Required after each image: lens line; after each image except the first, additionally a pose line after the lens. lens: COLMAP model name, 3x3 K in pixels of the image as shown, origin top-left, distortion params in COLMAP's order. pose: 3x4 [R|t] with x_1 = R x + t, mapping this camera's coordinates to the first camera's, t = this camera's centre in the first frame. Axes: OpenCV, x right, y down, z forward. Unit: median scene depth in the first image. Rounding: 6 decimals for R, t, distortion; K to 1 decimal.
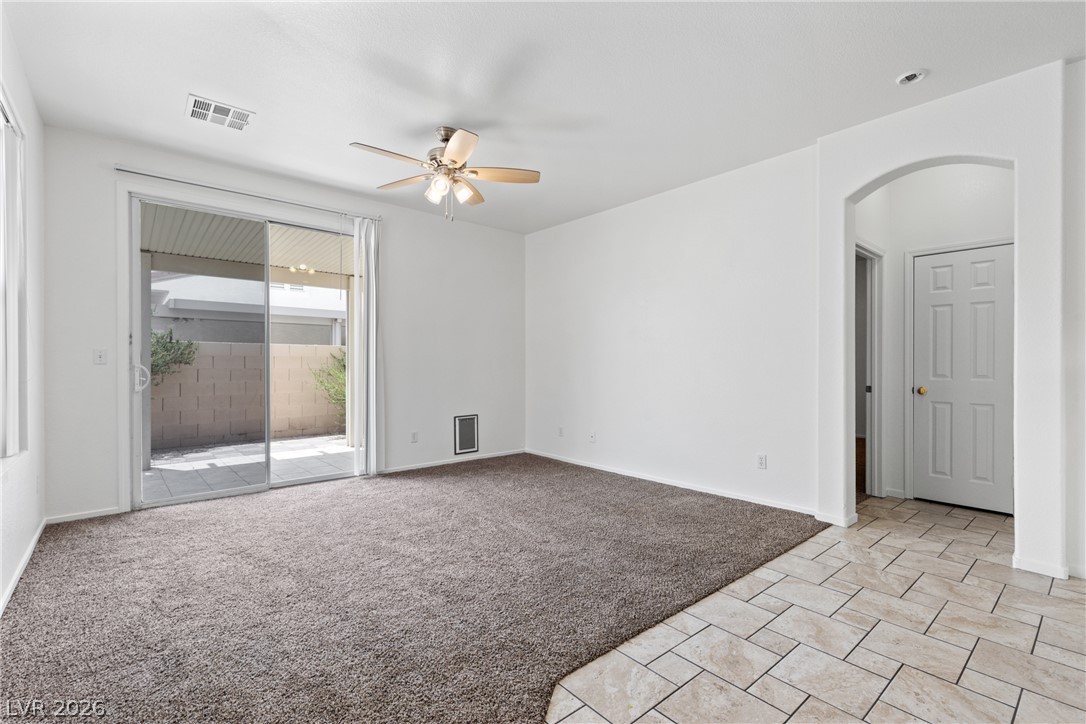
lens RADIAL K [[488.3, 0, 549.4], [0, 488.3, 368.4], [0, 0, 1]] dist [0.004031, 0.000081]
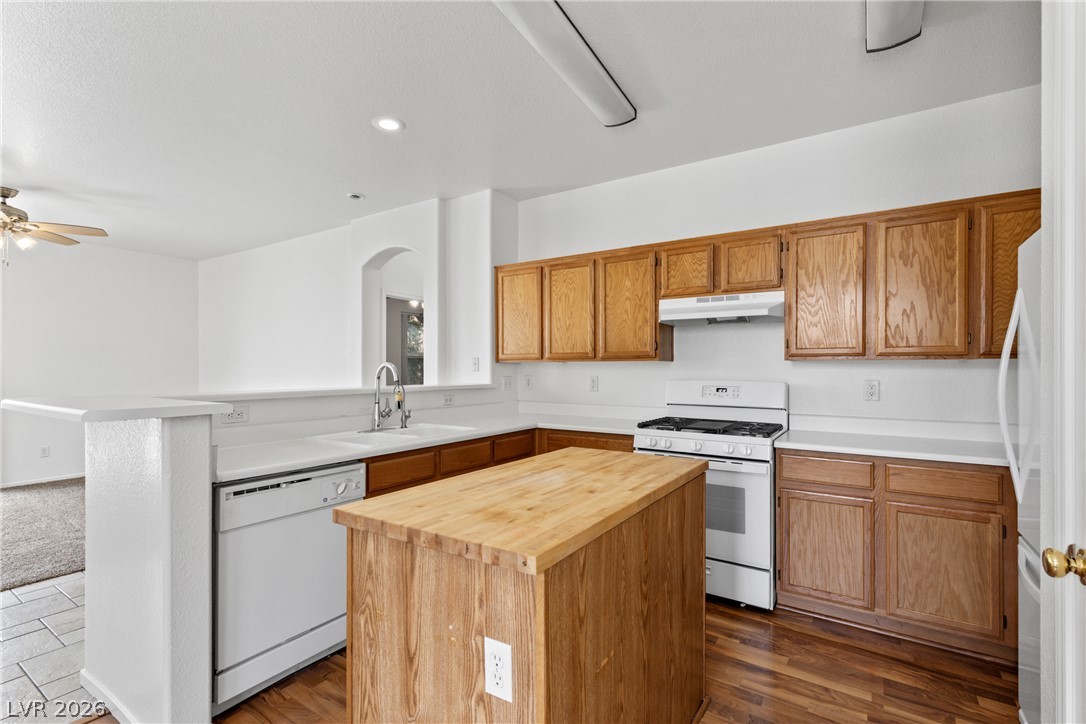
lens RADIAL K [[491.7, 0, 546.7], [0, 491.7, 368.2], [0, 0, 1]] dist [0.006723, 0.000291]
pose [[0.960850, -0.003703, 0.277046, 0.570002], [0.004791, 0.999983, -0.003252, -0.038434], [-0.277029, 0.004452, 0.960851, -0.396264]]
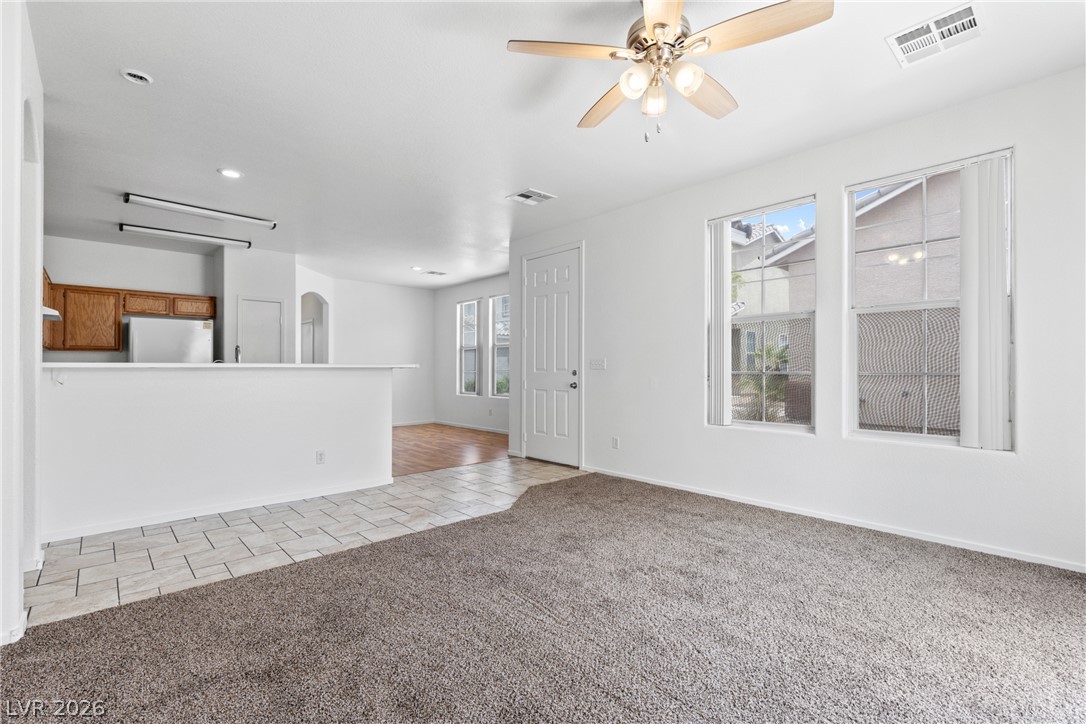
lens RADIAL K [[491.7, 0, 546.7], [0, 491.7, 368.2], [0, 0, 1]] dist [0.006723, 0.000291]
pose [[-0.999830, -0.001107, -0.018407, -0.048740], [-0.001171, 0.999993, 0.003462, -0.008283], [0.018403, 0.003483, -0.999825, 1.300989]]
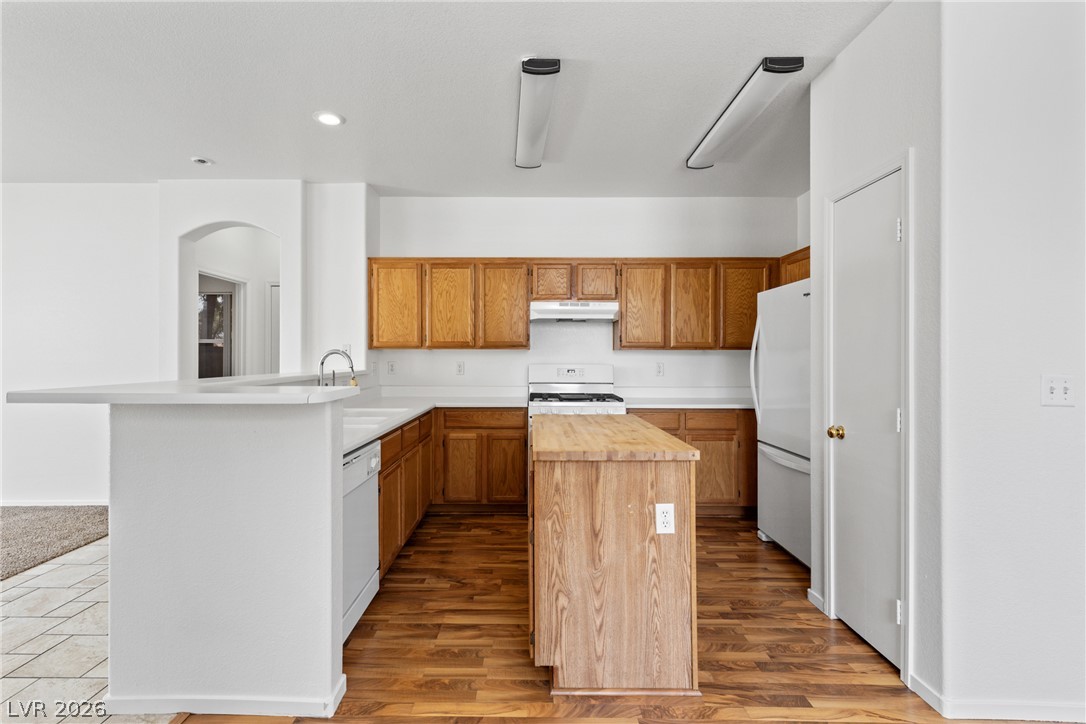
lens RADIAL K [[498.5, 0, 525.5], [0, 498.5, 352.8], [0, 0, 1]] dist [0.007870, 0.000039]
pose [[0.666247, -0.000197, 0.745731, 0.199490], [0.003686, 0.999989, -0.003029, -0.041390], [-0.745722, 0.004767, 0.666240, -0.365698]]
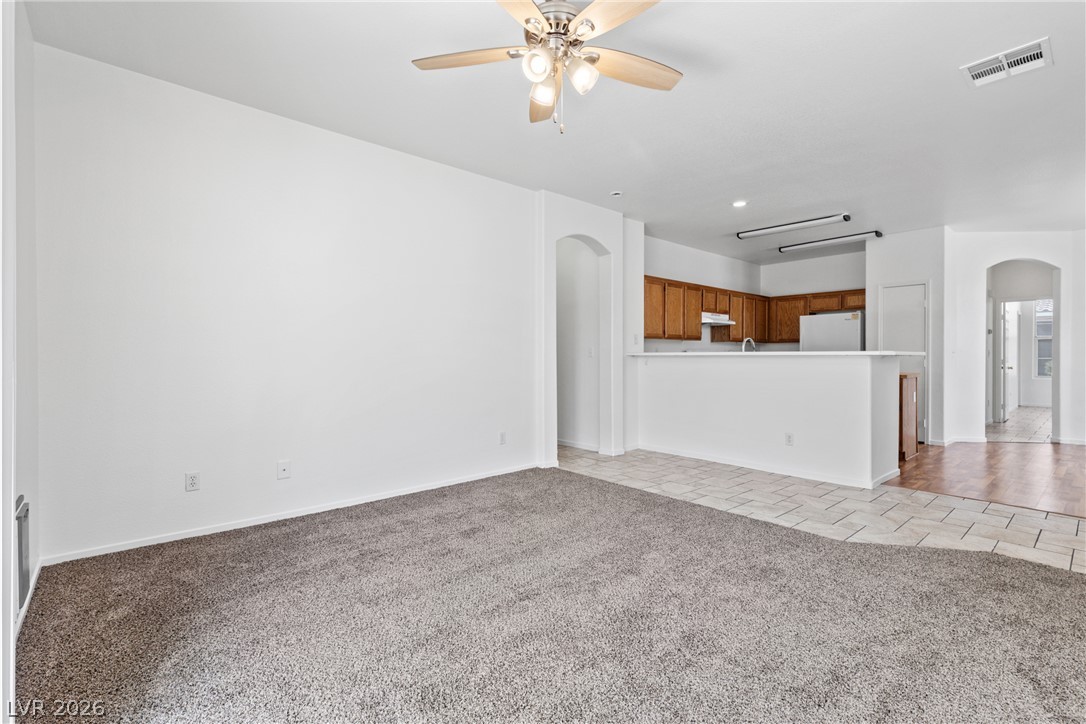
lens RADIAL K [[490.1, 0, 543.0], [0, 490.1, 362.0], [0, 0, 1]] dist [0.000687, -0.000014]
pose [[0.002968, -0.016190, 0.999865, -0.677107], [0.000655, 0.999869, 0.016188, -0.007806], [-0.999995, 0.000606, 0.002978, 0.814871]]
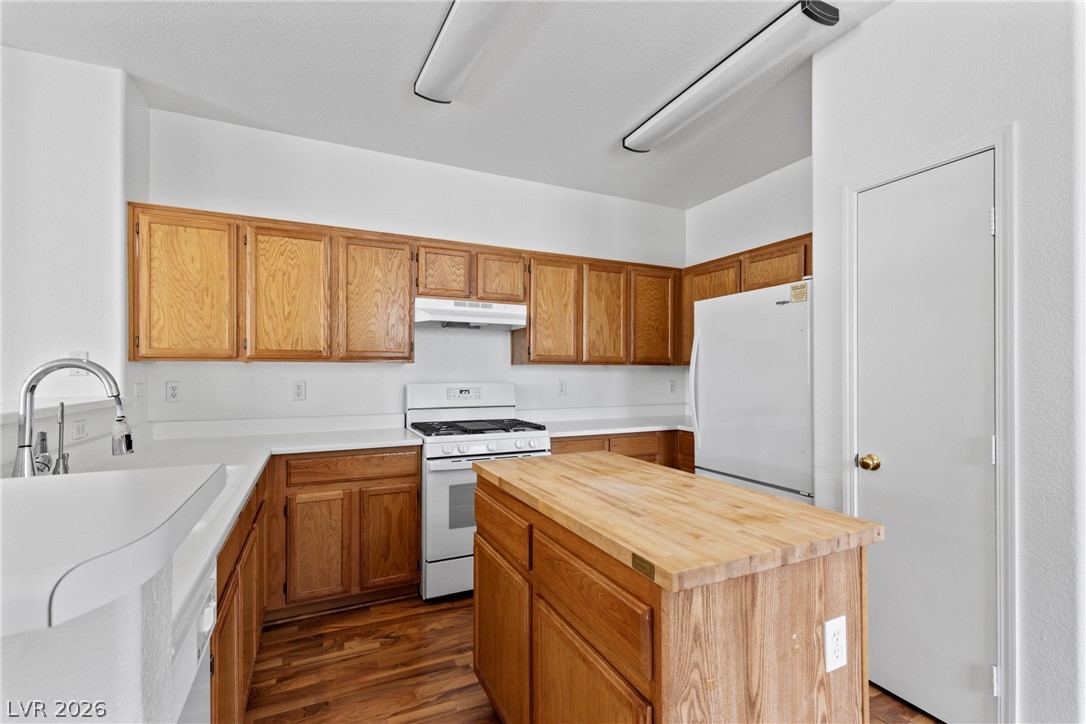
lens RADIAL K [[488.3, 0, 549.4], [0, 488.3, 368.4], [0, 0, 1]] dist [0.004031, 0.000081]
pose [[0.267153, 0.001980, 0.963652, 0.319769], [0.001767, 0.999995, -0.002545, -0.041487], [-0.963653, 0.002382, 0.267148, -0.085039]]
